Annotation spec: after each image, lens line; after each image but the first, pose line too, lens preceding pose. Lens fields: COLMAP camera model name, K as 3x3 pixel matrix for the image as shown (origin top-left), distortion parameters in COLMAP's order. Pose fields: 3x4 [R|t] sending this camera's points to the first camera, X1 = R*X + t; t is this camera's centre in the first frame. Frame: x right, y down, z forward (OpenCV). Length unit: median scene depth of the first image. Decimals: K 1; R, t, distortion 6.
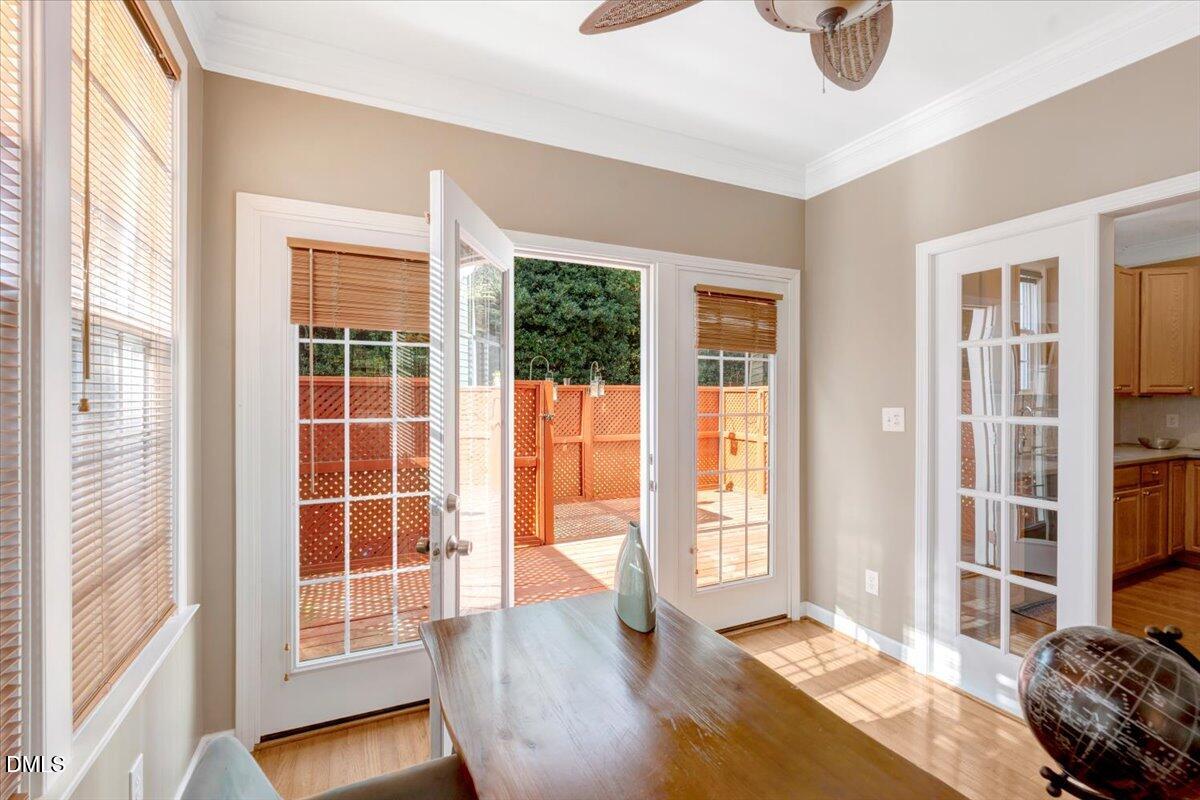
lens RADIAL K [[529.4, 0, 606.1], [0, 529.4, 395.7], [0, 0, 1]] dist [-0.004550, -0.000238]
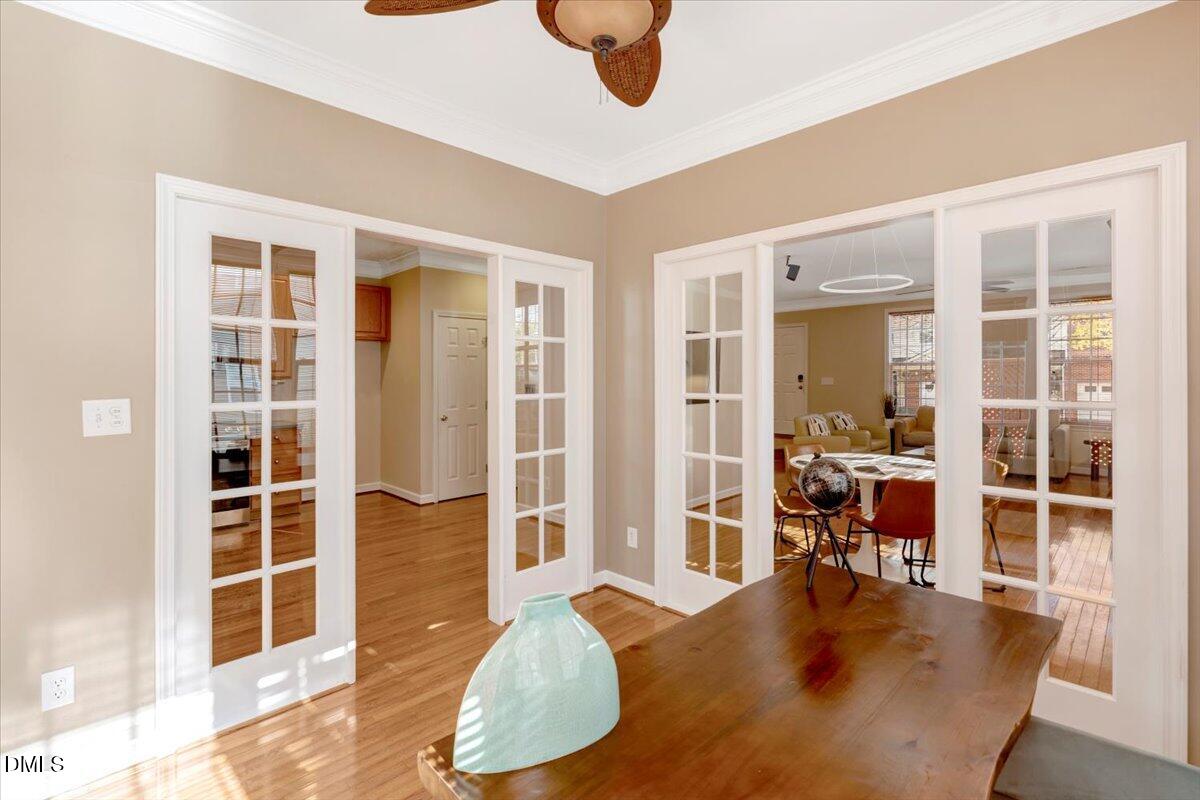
lens RADIAL K [[538.6, 0, 595.0], [0, 538.6, 385.3], [0, 0, 1]] dist [-0.002790, 0.000396]
pose [[-0.311553, -0.014261, 0.950122, -0.253544], [-0.000363, 0.999889, 0.014889, -0.004660], [-0.950229, 0.004294, -0.311524, 0.553465]]
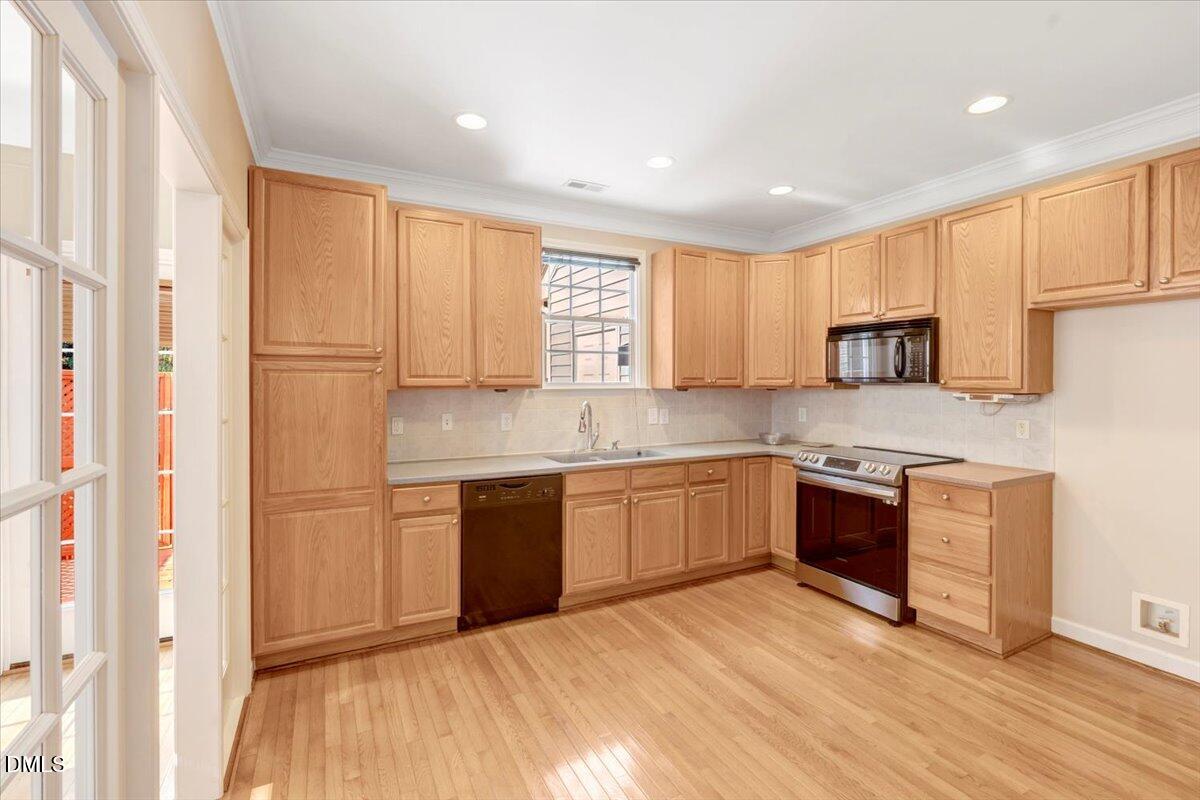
lens RADIAL K [[533.9, 0, 600.2], [0, 533.9, 384.4], [0, 0, 1]] dist [-0.008107, 0.000423]
pose [[0.999820, 0.000809, 0.018939, 1.025955], [-0.000942, 0.999975, 0.006990, -0.020031], [-0.018933, -0.007007, 0.999796, 0.064091]]
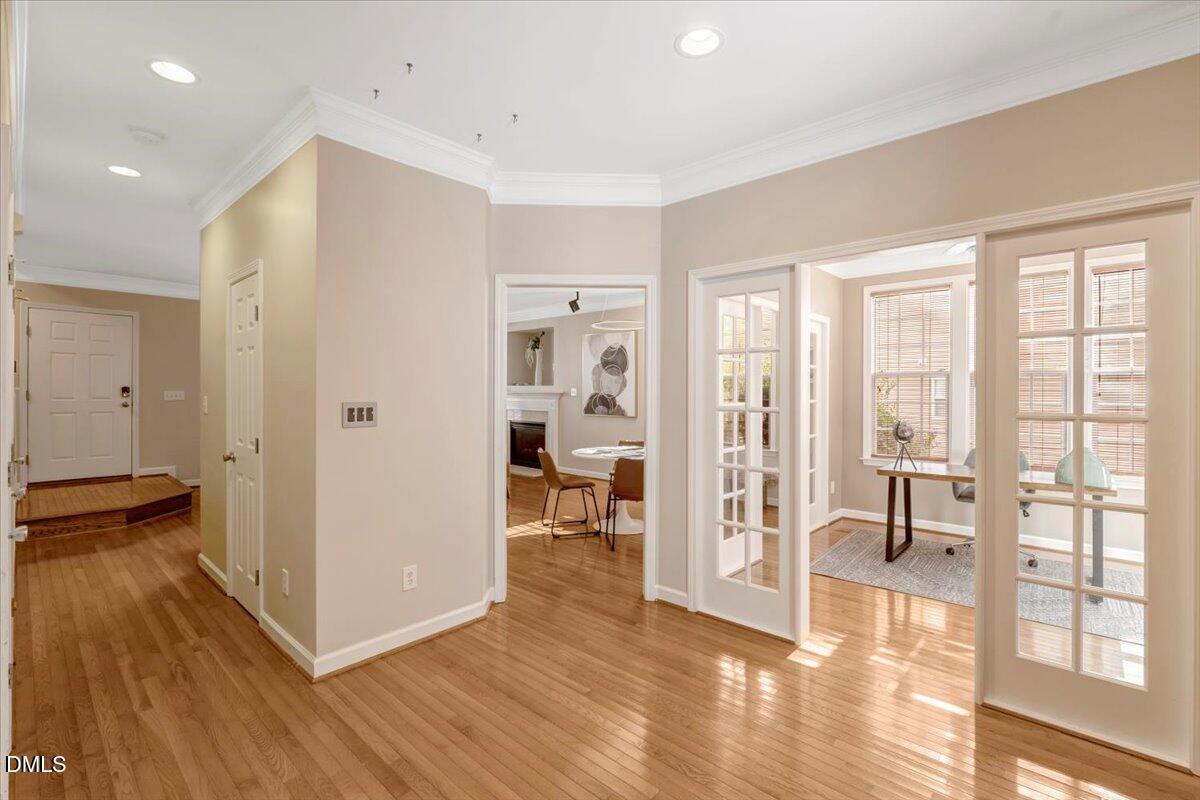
lens RADIAL K [[529.4, 0, 606.1], [0, 529.4, 395.7], [0, 0, 1]] dist [-0.004550, -0.000238]
pose [[-0.926113, 0.001988, -0.377240, 1.383539], [-0.001270, 0.999964, 0.008387, -0.001380], [0.377243, 0.008246, -0.926078, 1.112928]]
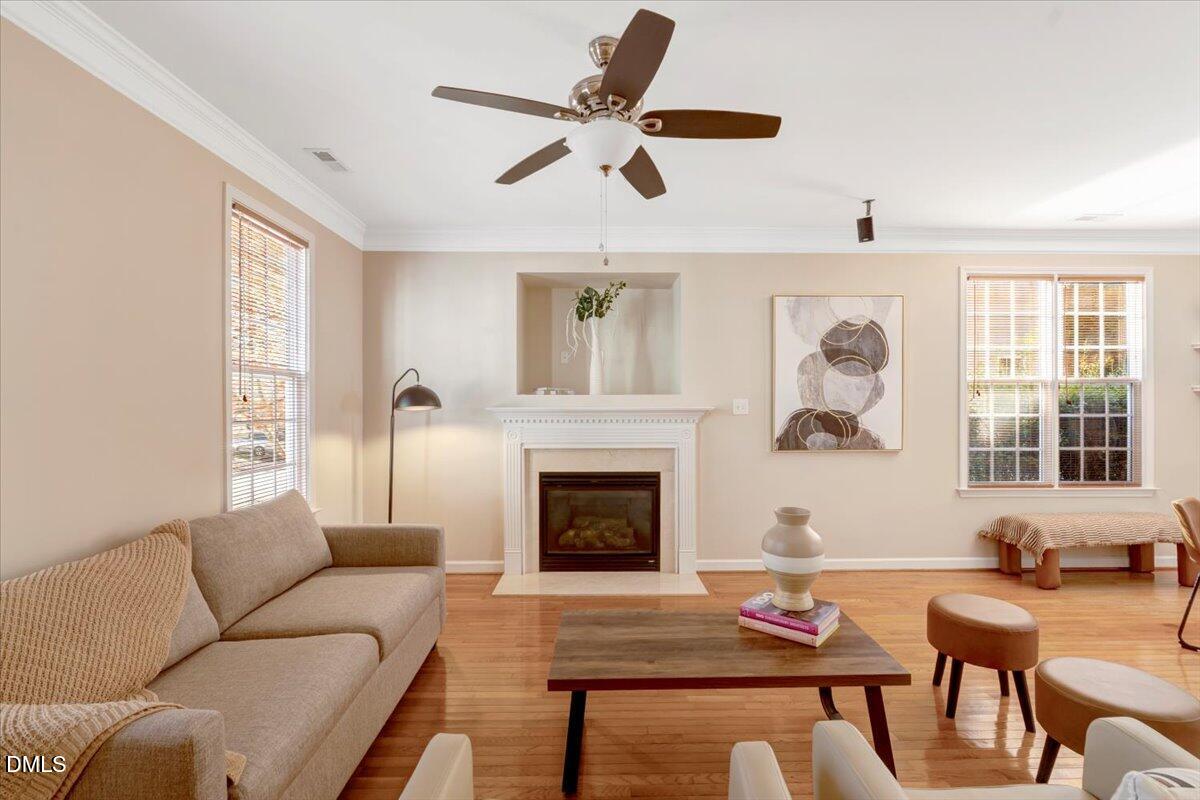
lens RADIAL K [[533.6, 0, 600.0], [0, 533.6, 400.0], [0, 0, 1]] dist [-0.002040, -0.000256]
pose [[-0.416662, 0.005466, -0.909045, 1.905494], [0.006432, 0.999975, 0.003065, -0.021853], [0.909039, -0.004570, -0.416686, -1.190799]]
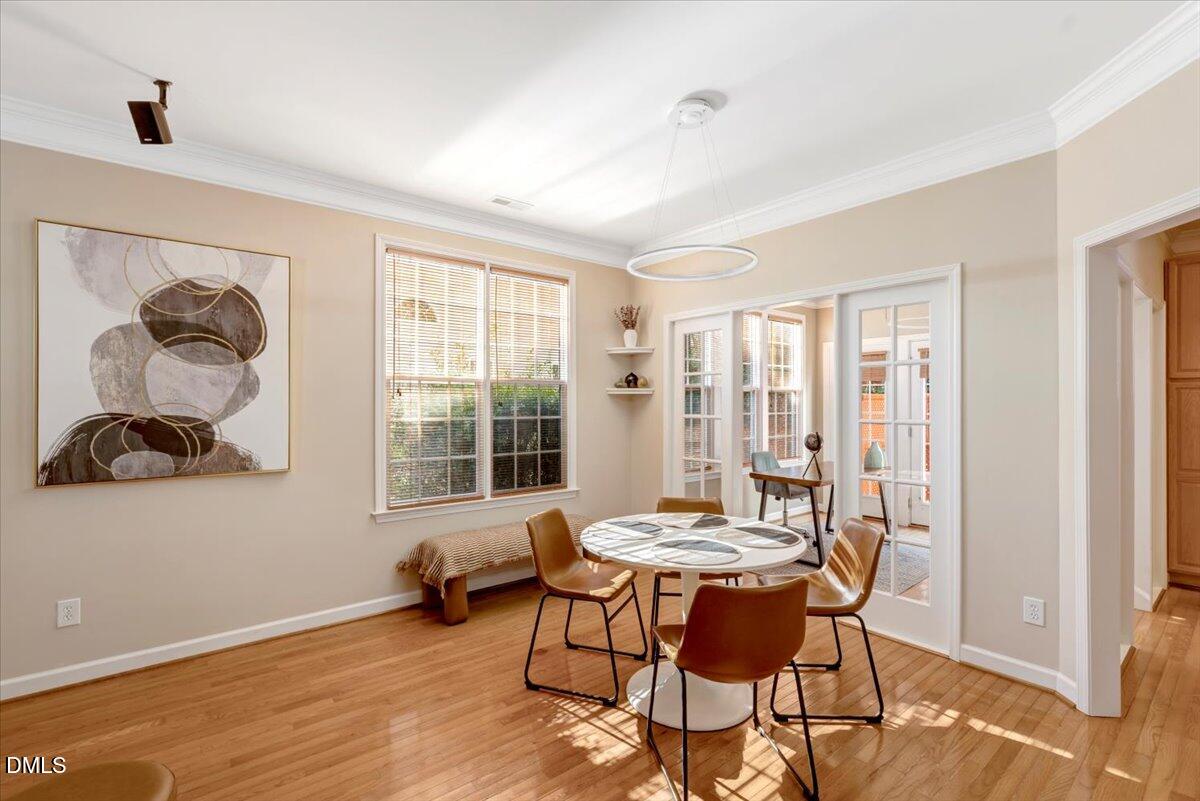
lens RADIAL K [[538.4, 0, 598.4], [0, 538.4, 402.1], [0, 0, 1]] dist [-0.004505, -0.000394]
pose [[0.224819, -0.002283, -0.974398, 1.450473], [0.003912, 0.999991, -0.001441, -0.006250], [0.974393, -0.003488, 0.224826, -0.725660]]
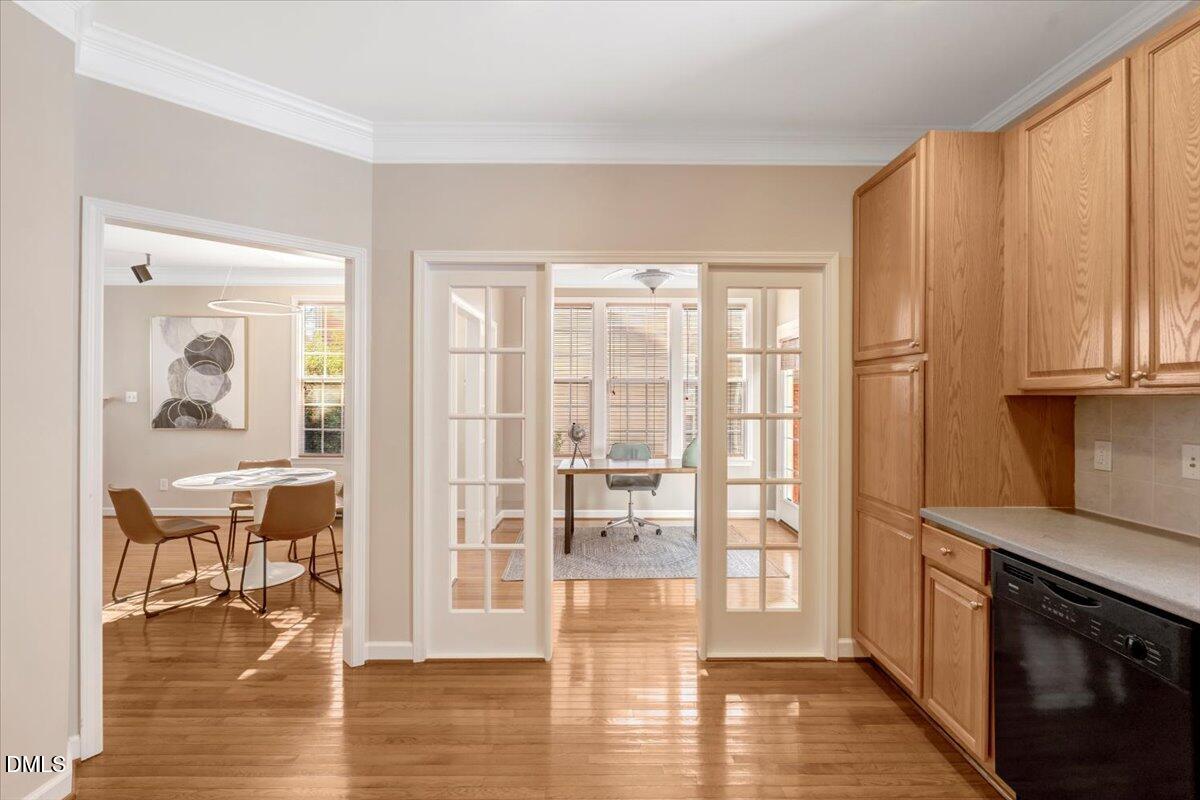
lens RADIAL K [[529.4, 0, 606.1], [0, 529.4, 395.7], [0, 0, 1]] dist [-0.004550, -0.000238]
pose [[-0.430940, -0.000998, -0.902380, 1.477522], [-0.000369, 0.999999, -0.000930, -0.001411], [0.902380, -0.000067, -0.430940, 0.872524]]
